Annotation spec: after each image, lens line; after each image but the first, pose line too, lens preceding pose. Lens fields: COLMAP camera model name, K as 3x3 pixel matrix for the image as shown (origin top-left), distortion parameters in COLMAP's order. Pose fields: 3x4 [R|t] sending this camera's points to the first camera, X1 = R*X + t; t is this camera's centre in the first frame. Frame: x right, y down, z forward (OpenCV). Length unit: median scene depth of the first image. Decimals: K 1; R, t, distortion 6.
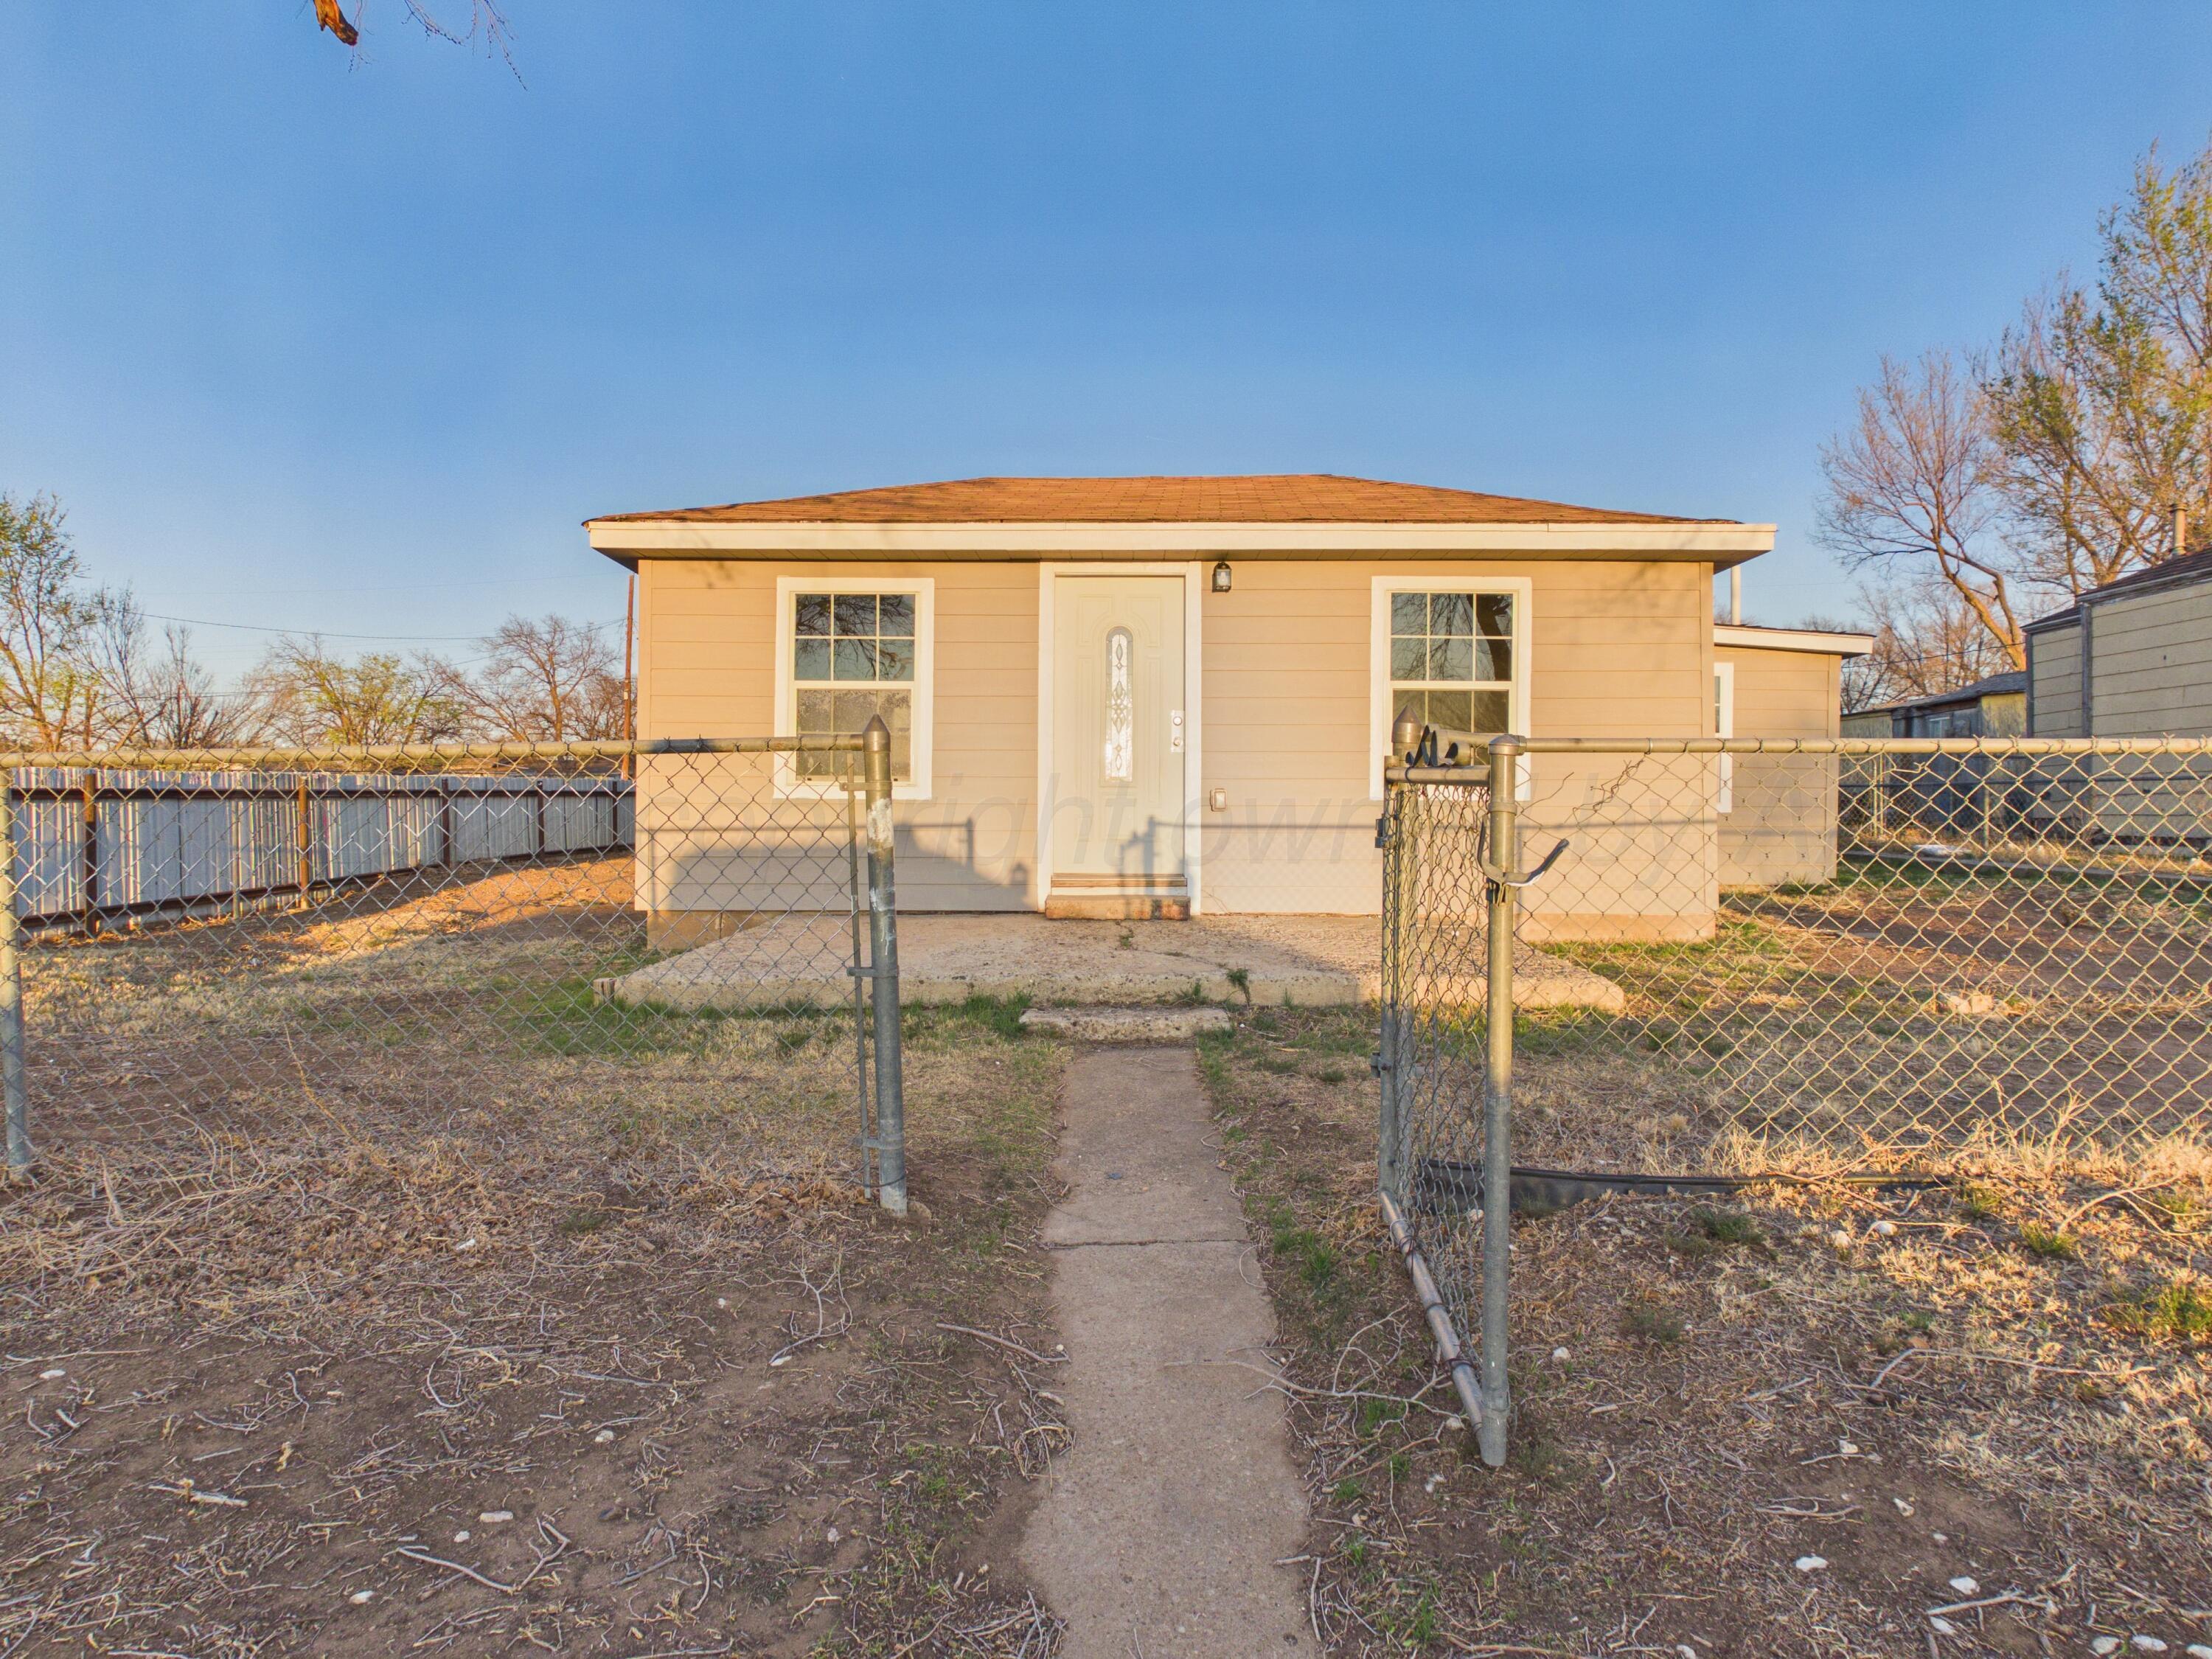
lens RADIAL K [[1160.8, 0, 1100.2], [0, 1160.8, 780.4], [0, 0, 1]] dist [0.002304, -0.001428]
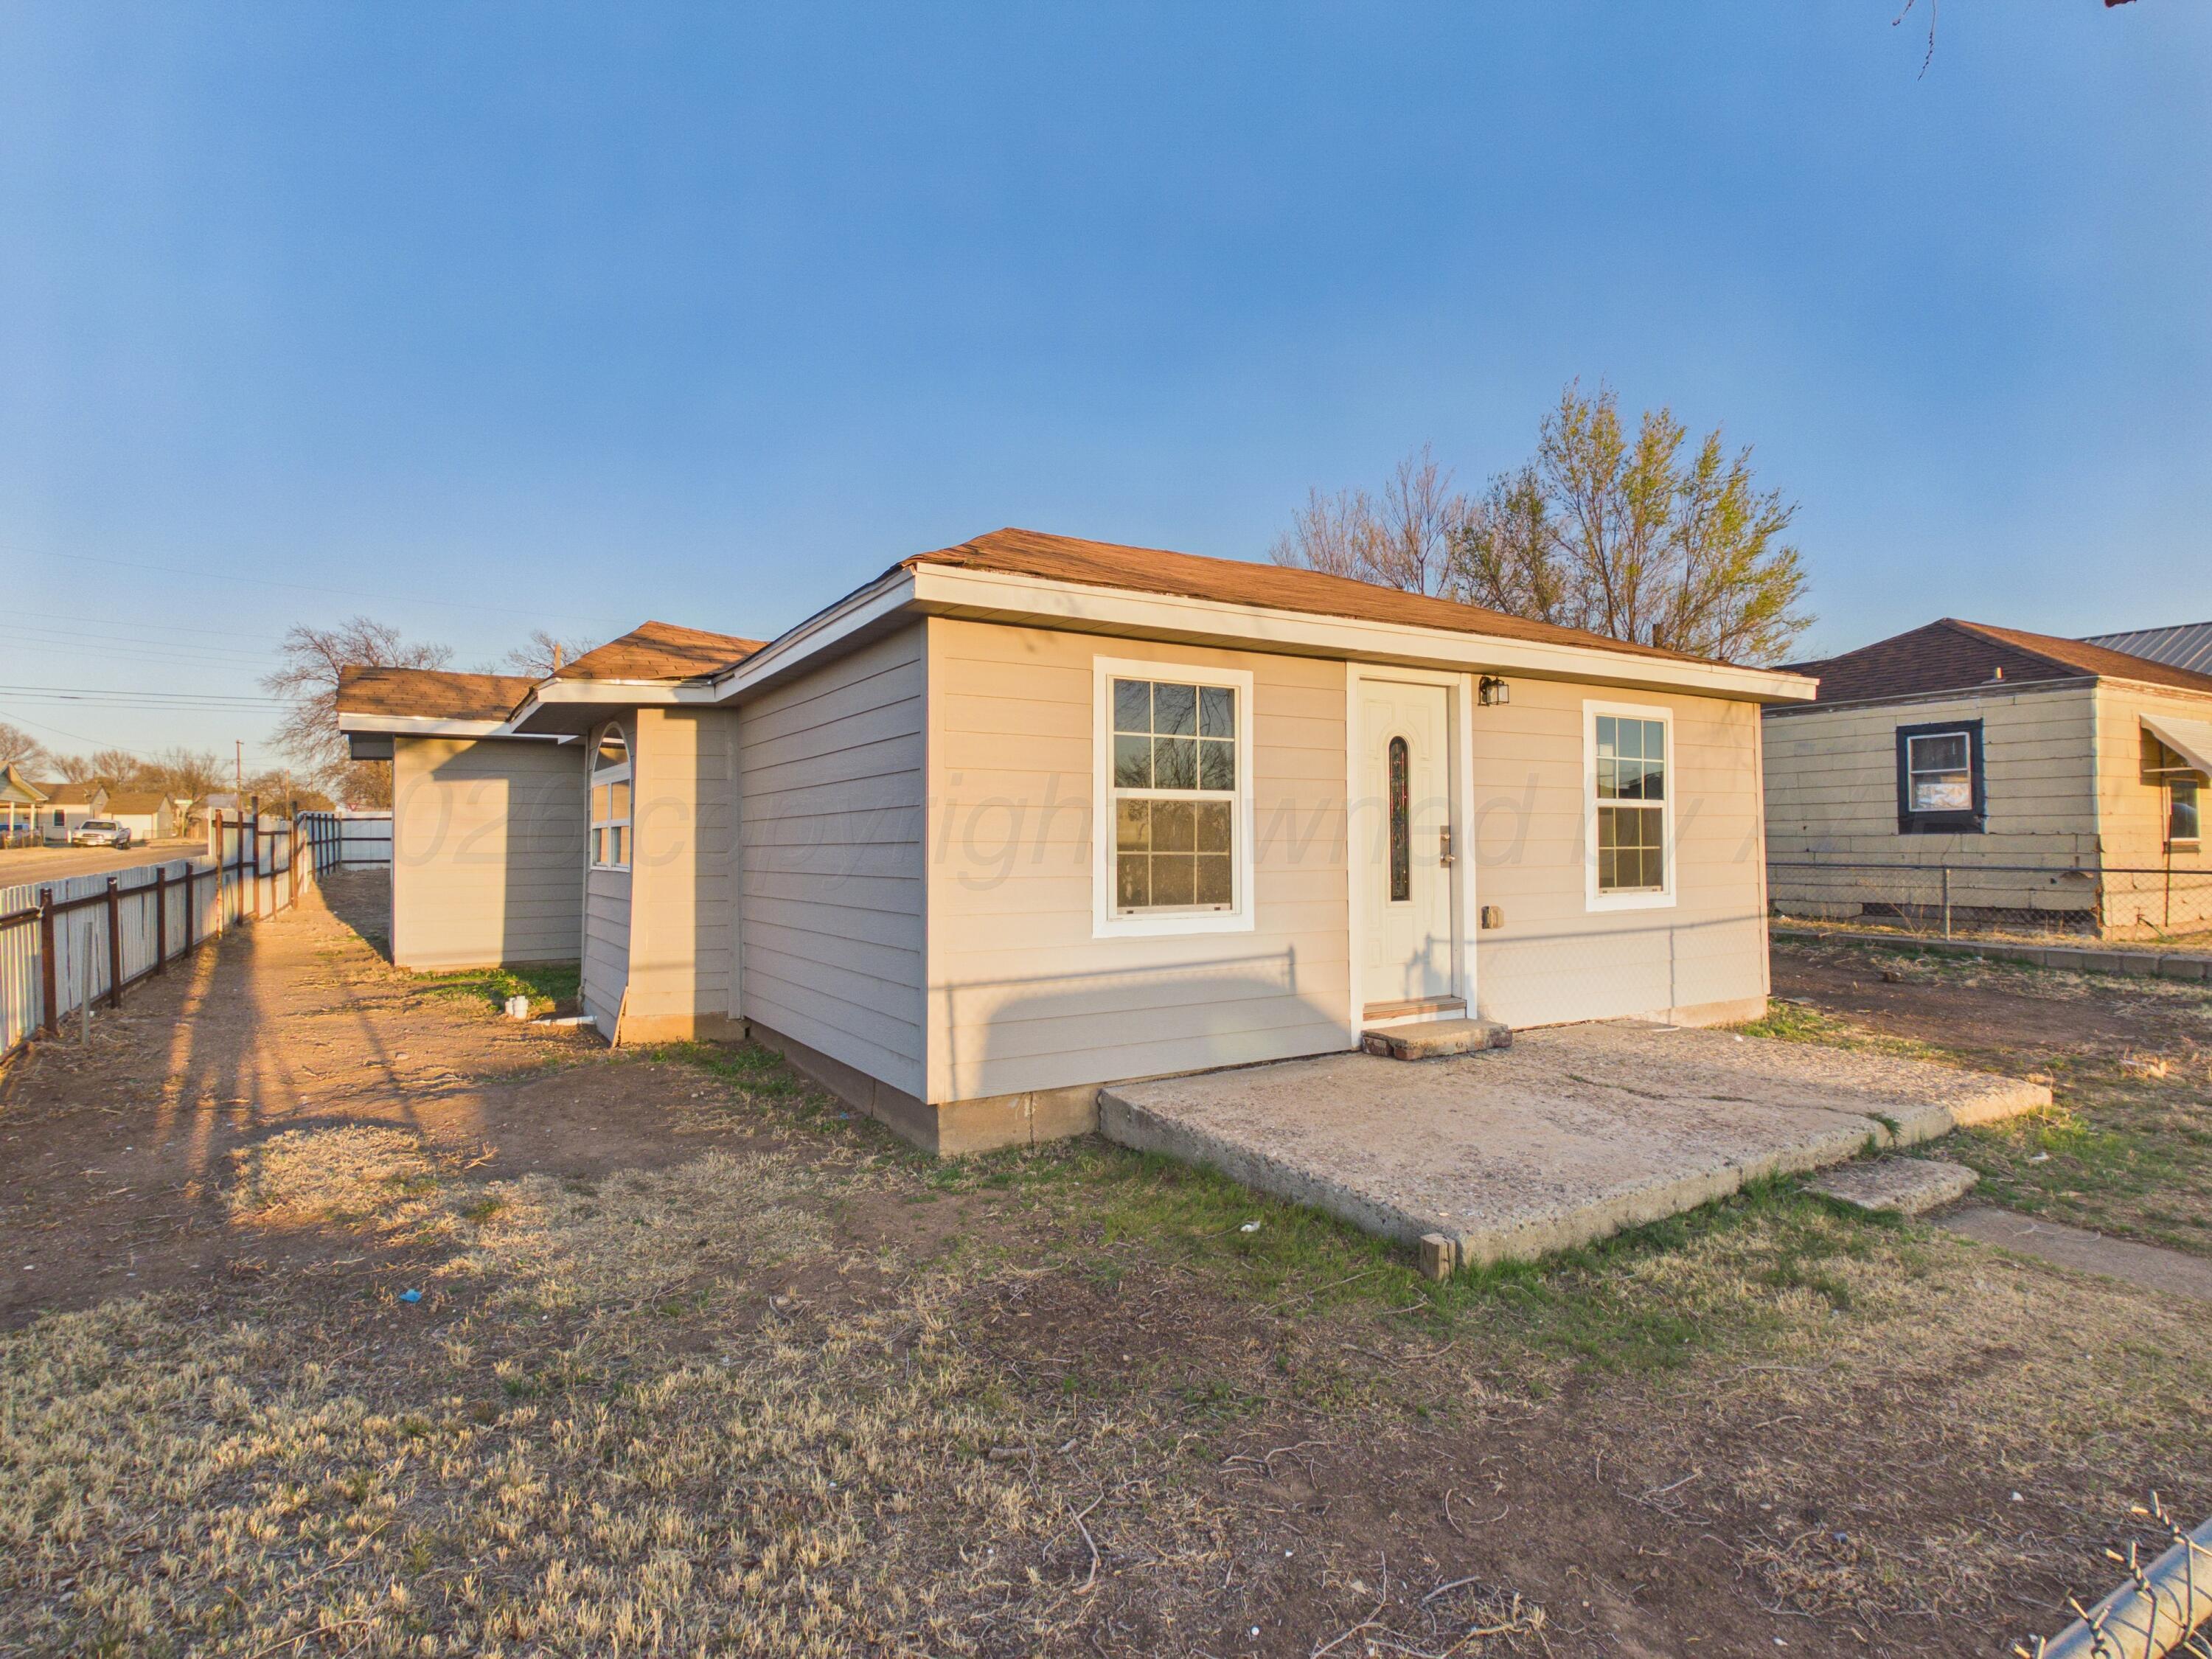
lens RADIAL K [[1160.8, 0, 1100.2], [0, 1160.8, 780.4], [0, 0, 1]] dist [0.002304, -0.001428]
pose [[0.835248, 0.018628, 0.549558, -0.715790], [0.011434, 0.998622, -0.051227, -0.049466], [-0.549755, 0.049070, 0.833883, 0.343313]]
